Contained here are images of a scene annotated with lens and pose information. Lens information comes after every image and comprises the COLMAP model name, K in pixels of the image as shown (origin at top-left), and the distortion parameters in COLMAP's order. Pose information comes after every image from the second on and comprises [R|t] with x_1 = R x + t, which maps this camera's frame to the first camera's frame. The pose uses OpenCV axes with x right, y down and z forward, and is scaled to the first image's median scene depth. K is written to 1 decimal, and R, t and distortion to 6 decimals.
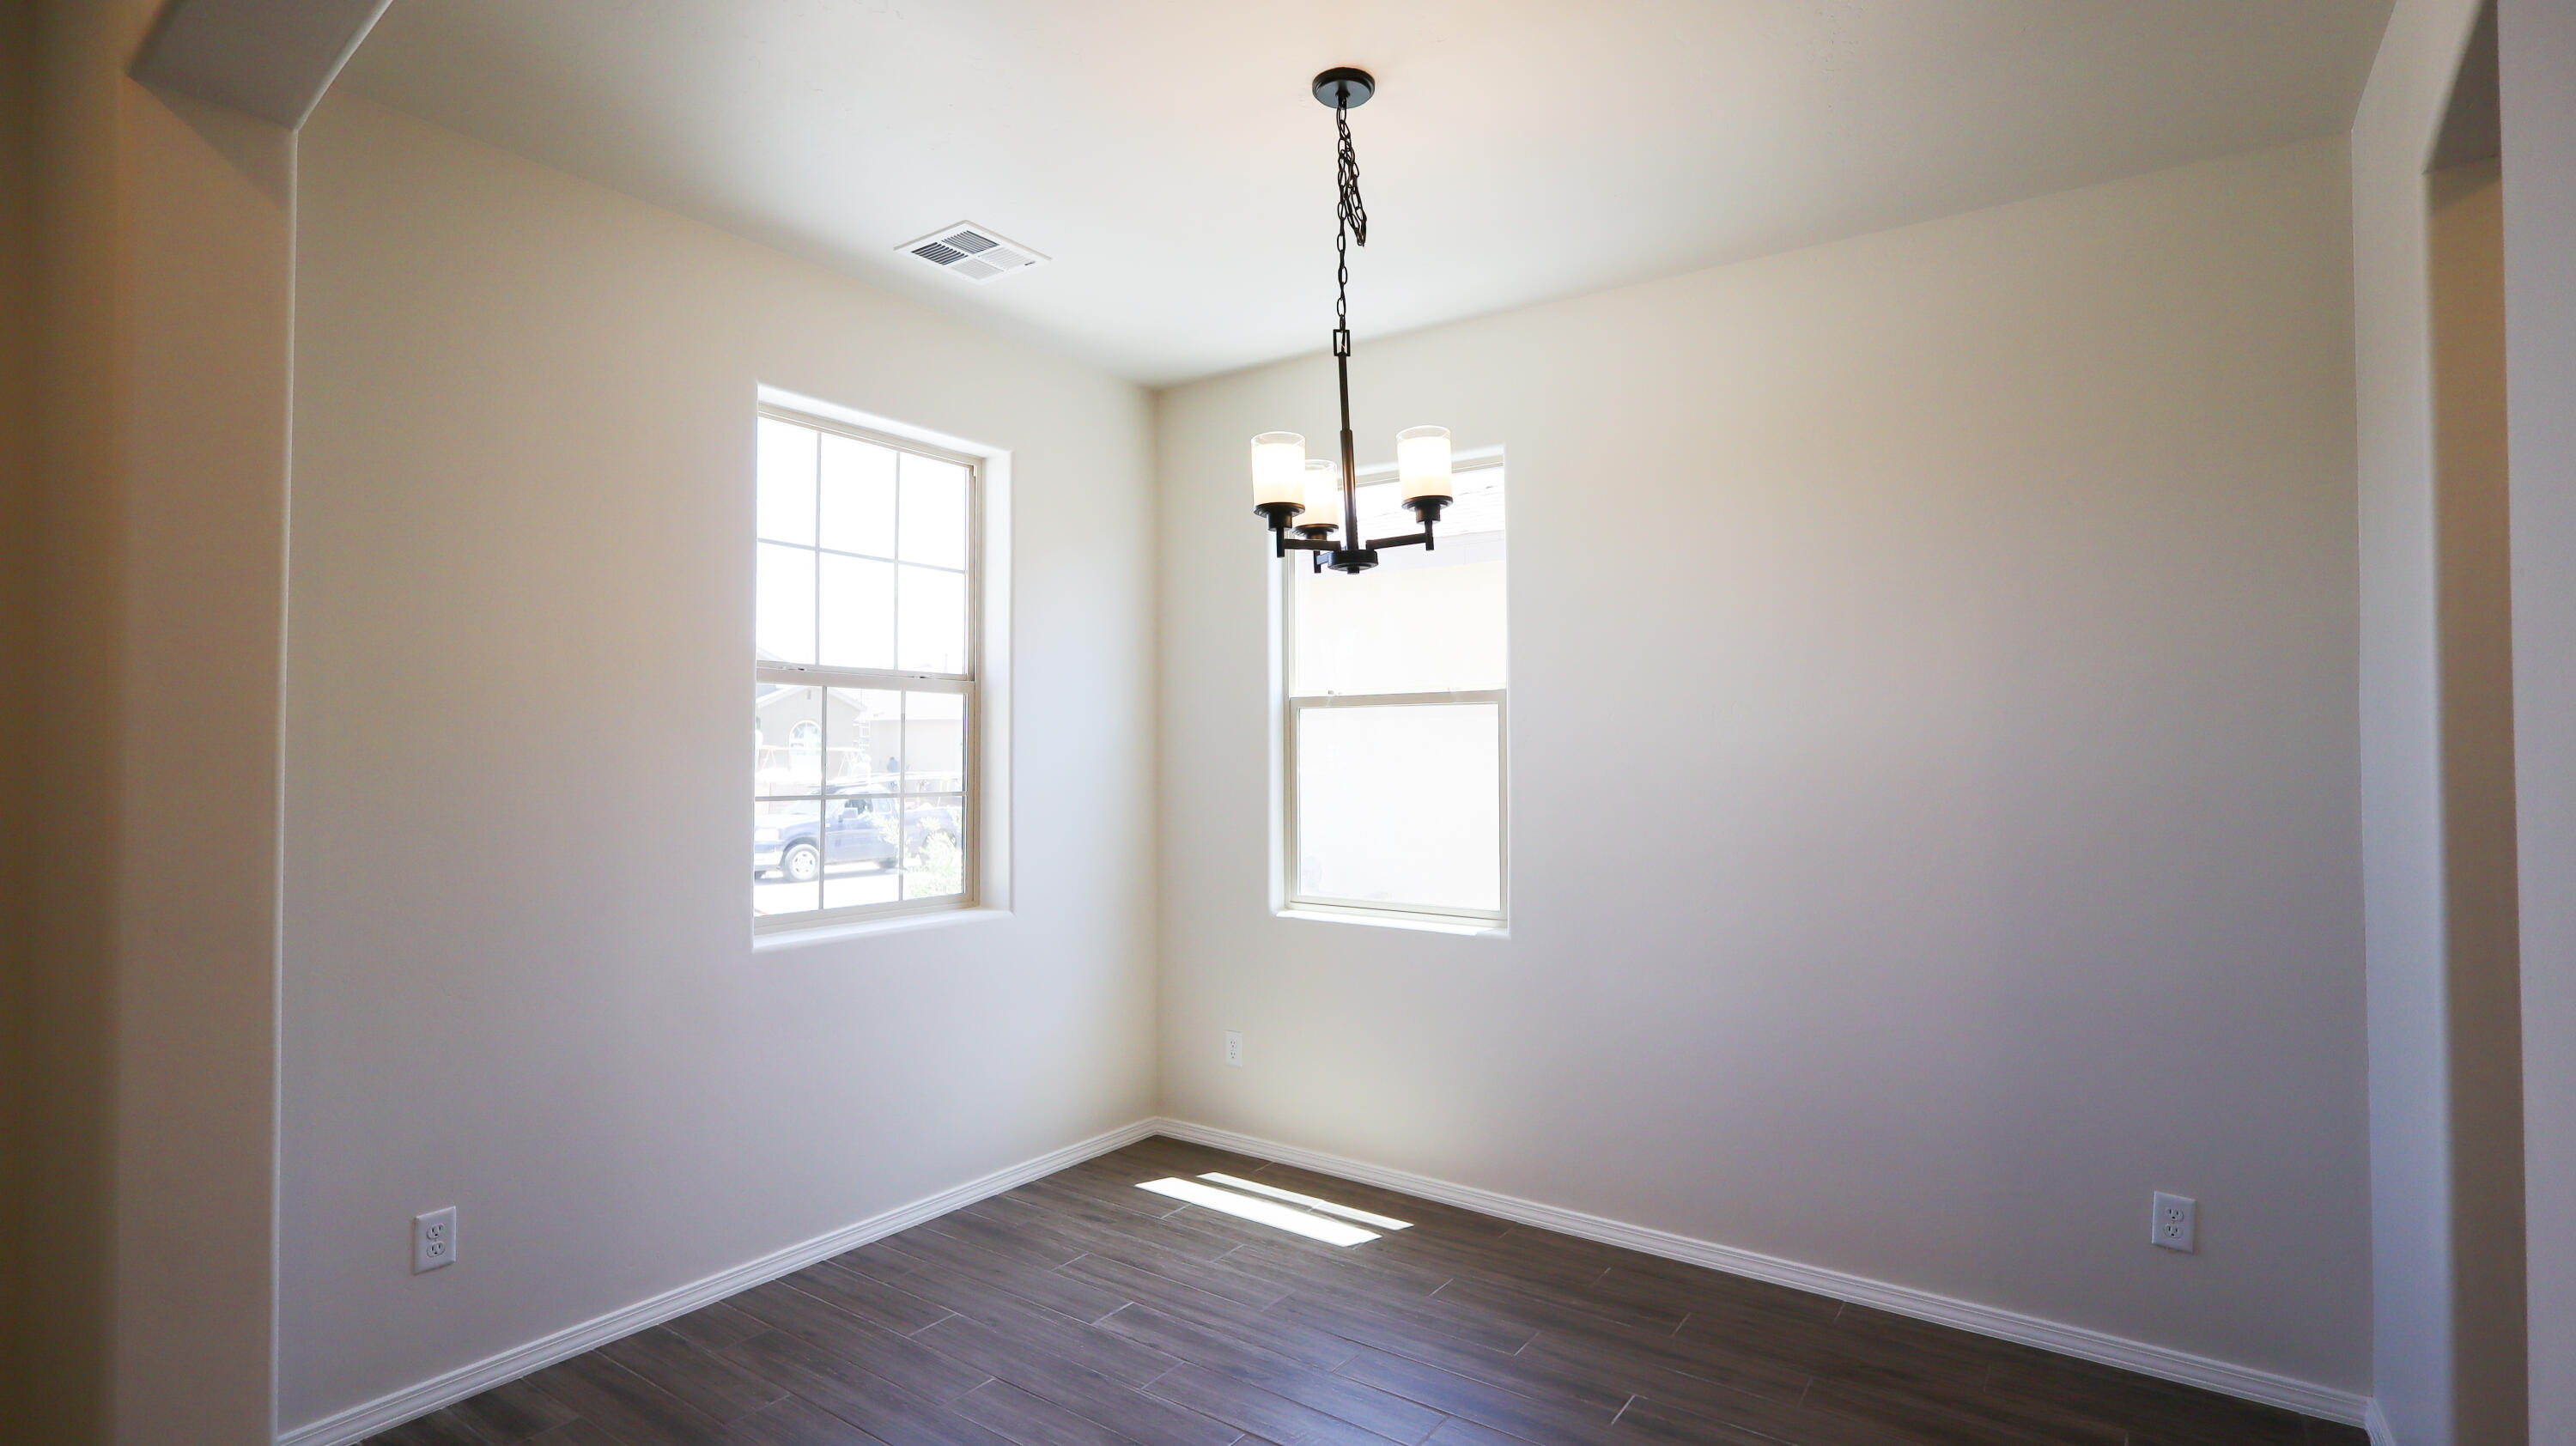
lens RADIAL K [[1239.6, 0, 1284.2], [0, 1239.6, 724.5], [0, 0, 1]] dist [0.005047, 0.000505]
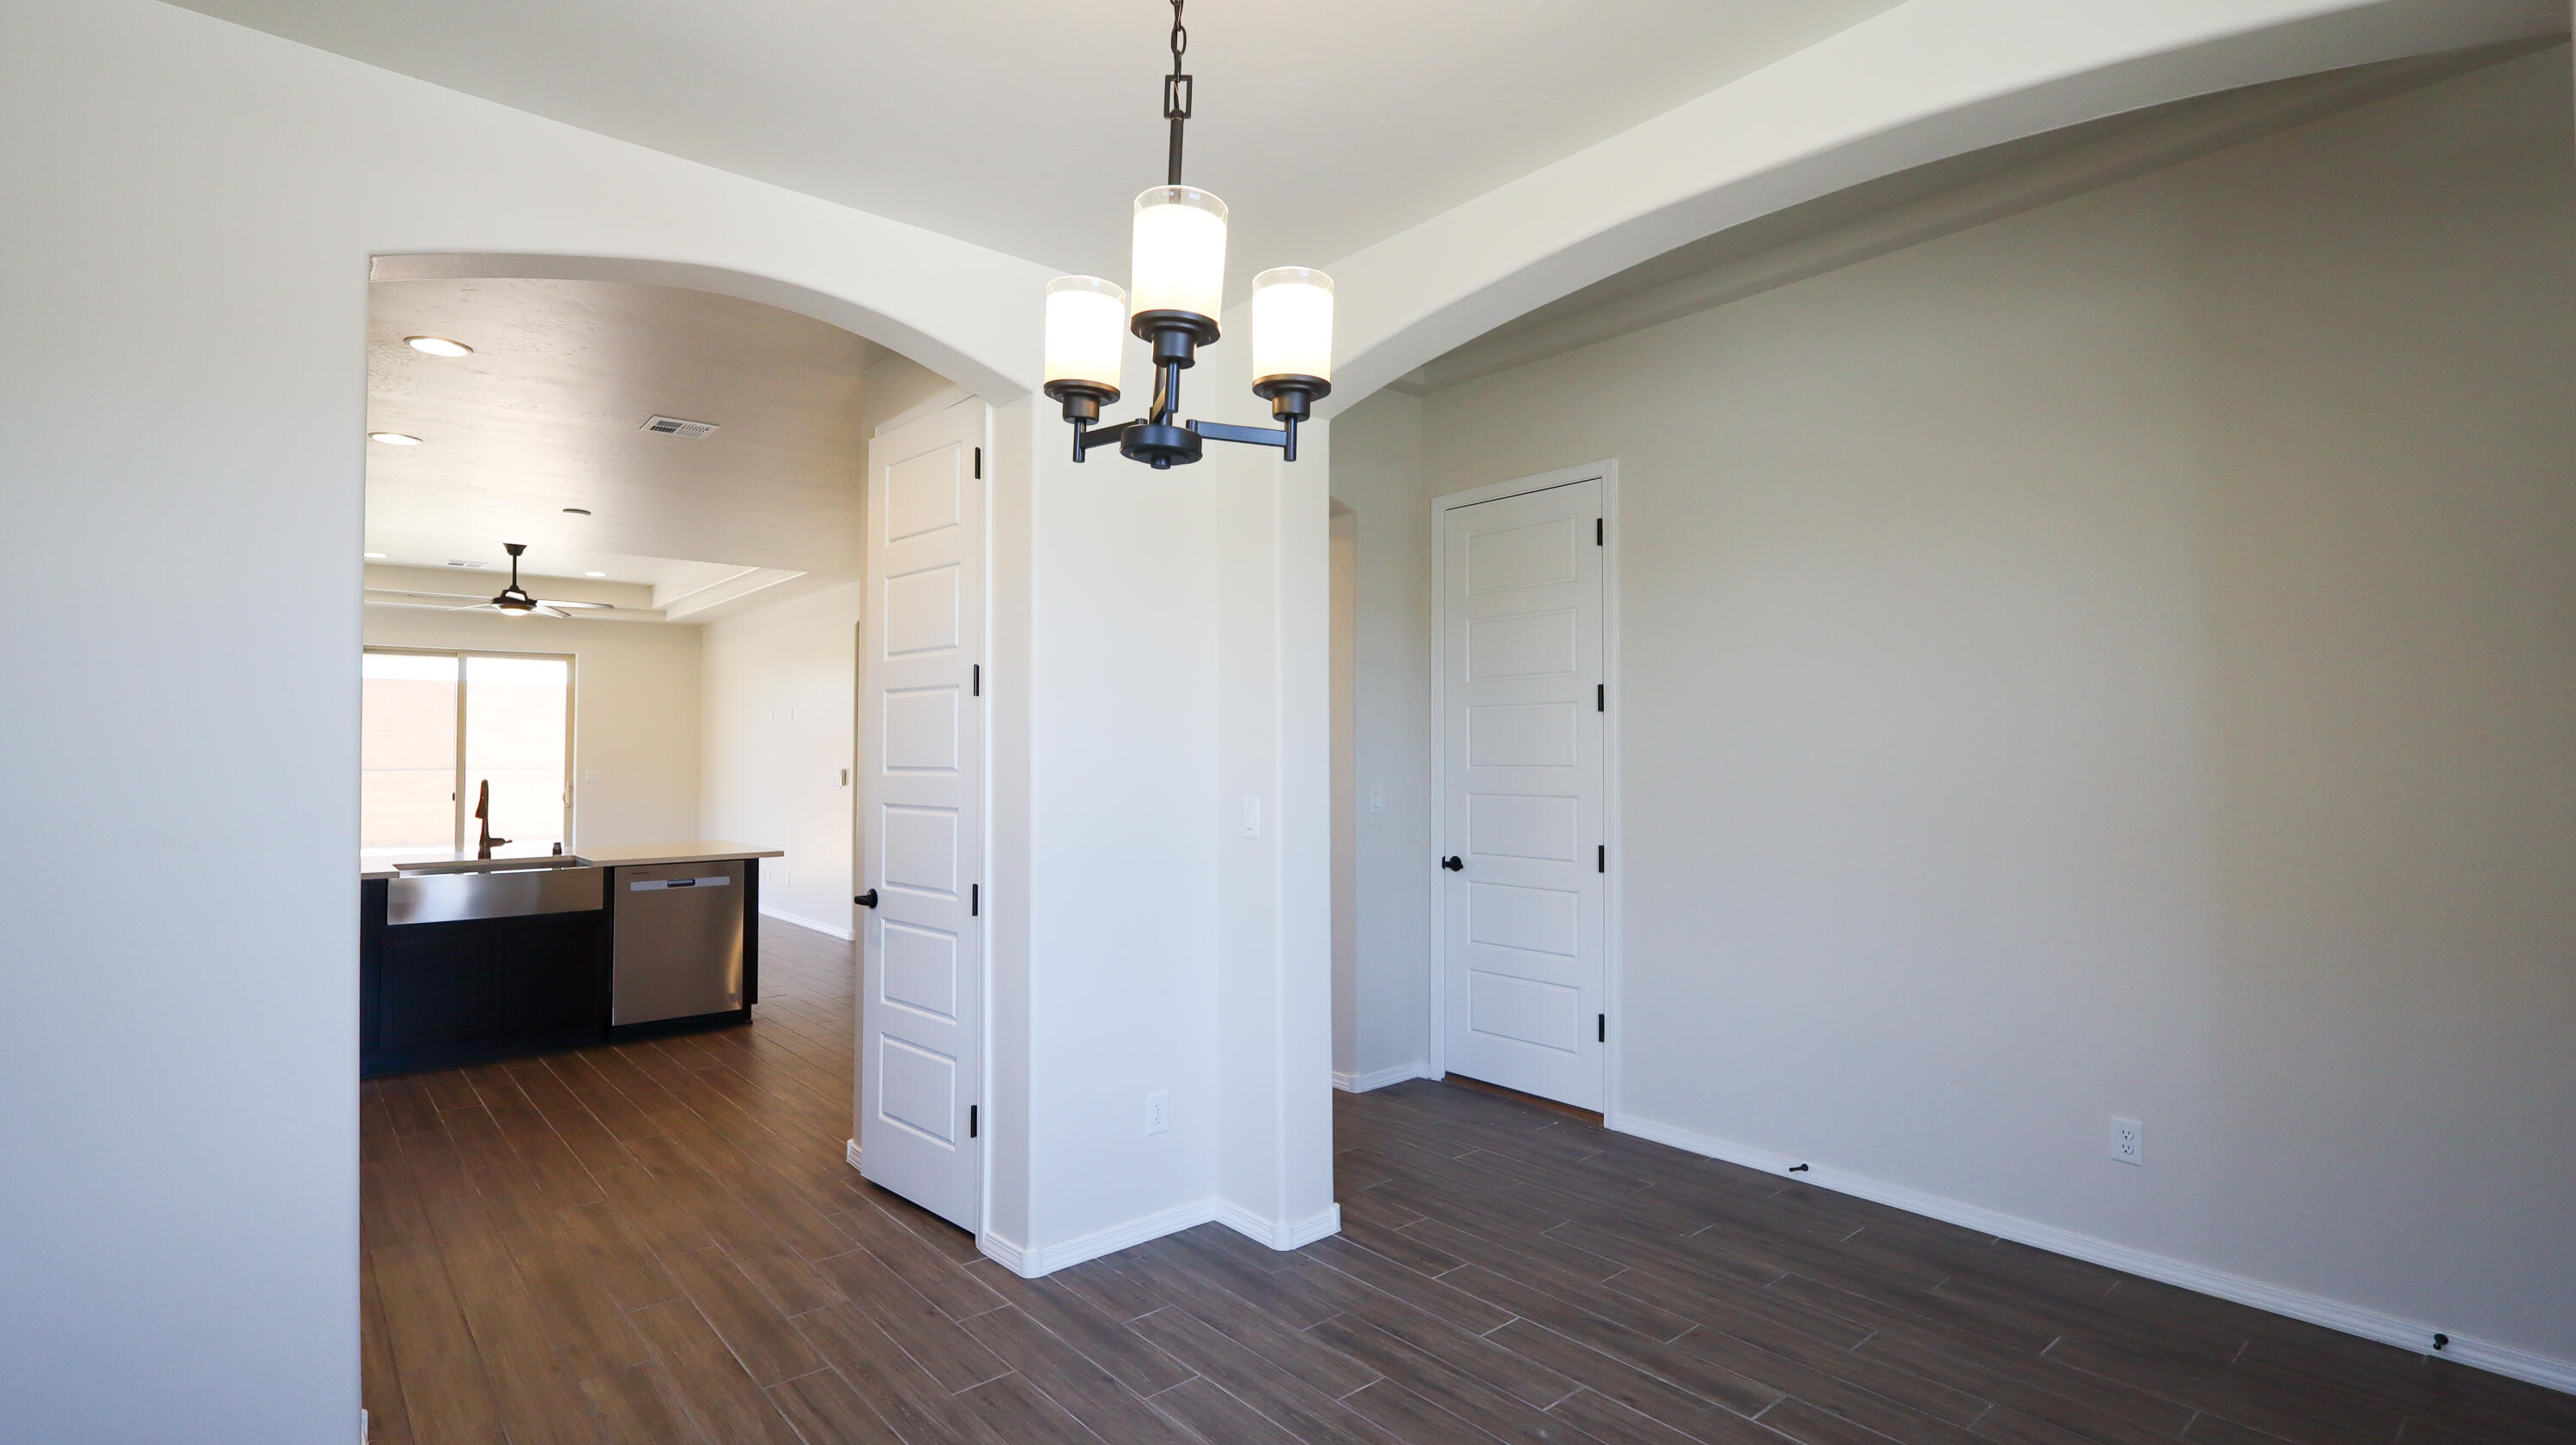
lens RADIAL K [[1186.9, 0, 1288.0], [0, 1186.9, 722.5], [0, 0, 1]] dist [-0.002655, 0.000365]
pose [[-0.969550, -0.001692, 0.244886, -0.090357], [-0.013945, 0.998735, -0.048310, 0.019904], [-0.244495, -0.050254, -0.968348, 0.981816]]
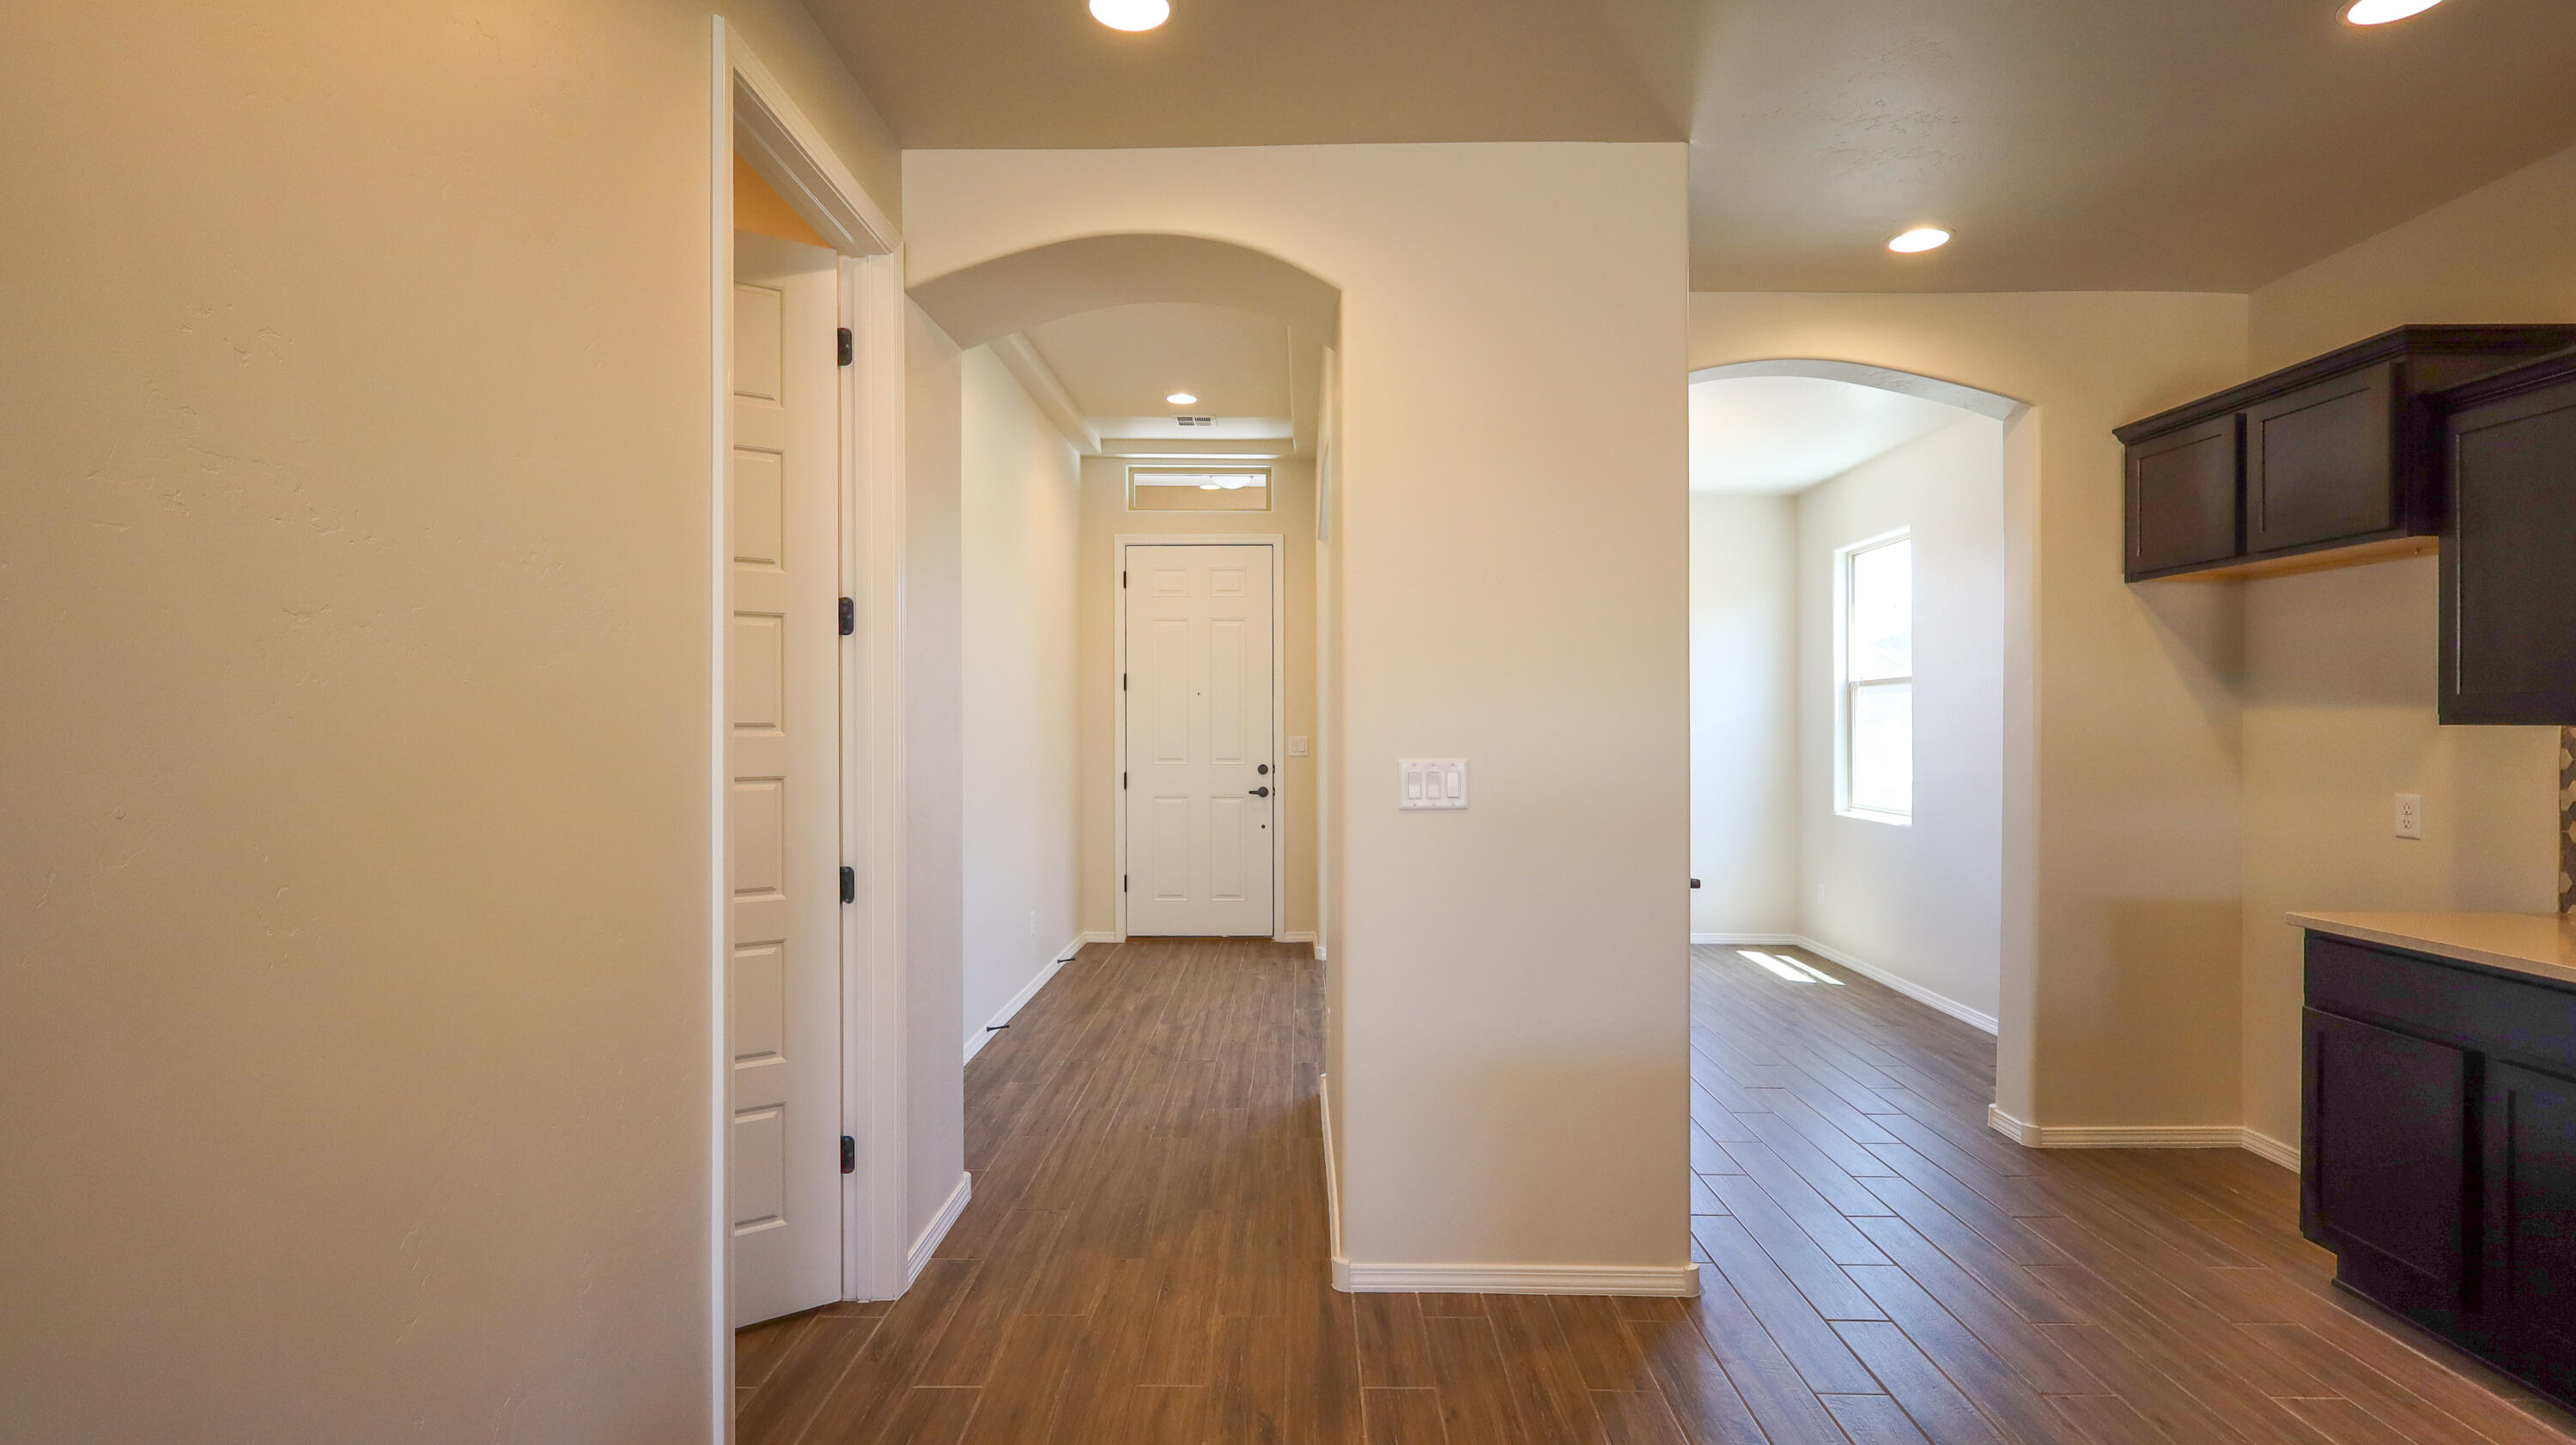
lens RADIAL K [[1242.9, 0, 1284.9], [0, 1242.9, 723.7], [0, 0, 1]] dist [0.001653, 0.001110]
pose [[0.561233, -0.008485, -0.827614, 1.029532], [0.026231, 0.999627, 0.007539, 0.001449], [0.827242, -0.025941, 0.561246, -0.579605]]
